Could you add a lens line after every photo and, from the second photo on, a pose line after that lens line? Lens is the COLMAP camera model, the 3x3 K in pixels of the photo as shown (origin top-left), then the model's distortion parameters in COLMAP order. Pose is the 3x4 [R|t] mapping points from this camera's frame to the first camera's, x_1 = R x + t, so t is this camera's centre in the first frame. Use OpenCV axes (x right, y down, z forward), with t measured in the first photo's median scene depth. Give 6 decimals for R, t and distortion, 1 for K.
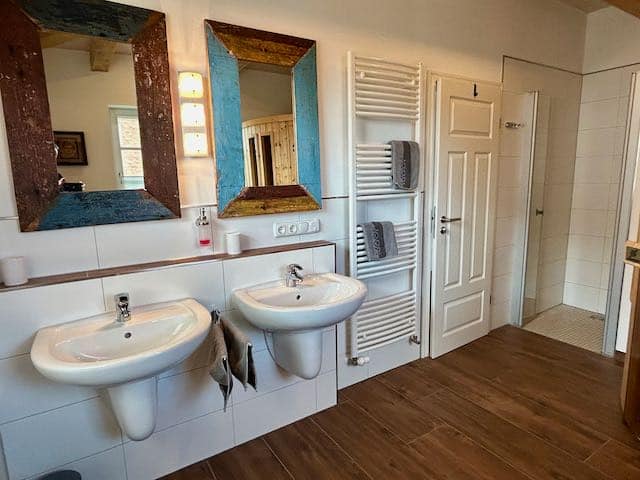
lens RADIAL K [[378.7, 0, 307.5], [0, 378.7, 241.6], [0, 0, 1]] dist [-0.001139, -0.000706]
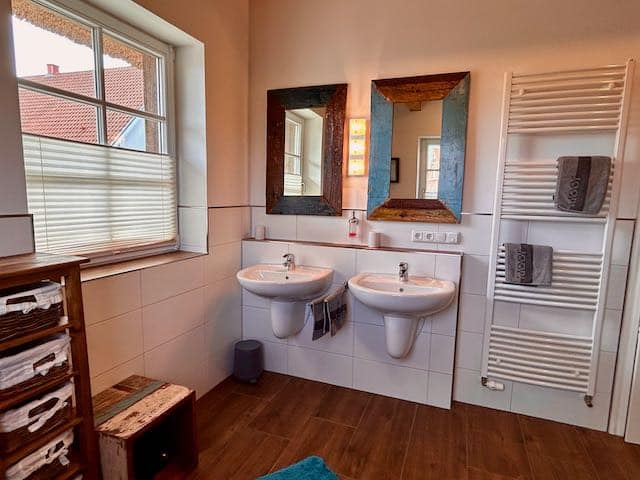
lens RADIAL K [[356.1, 0, 320.0], [0, 356.1, 240.0], [0, 0, 1]] dist [-0.002309, -0.001243]
pose [[0.604029, 0.136676, -0.785155, 0.632339], [-0.172109, 0.984308, 0.038938, -0.009160], [0.778156, 0.111612, 0.618074, 0.068750]]
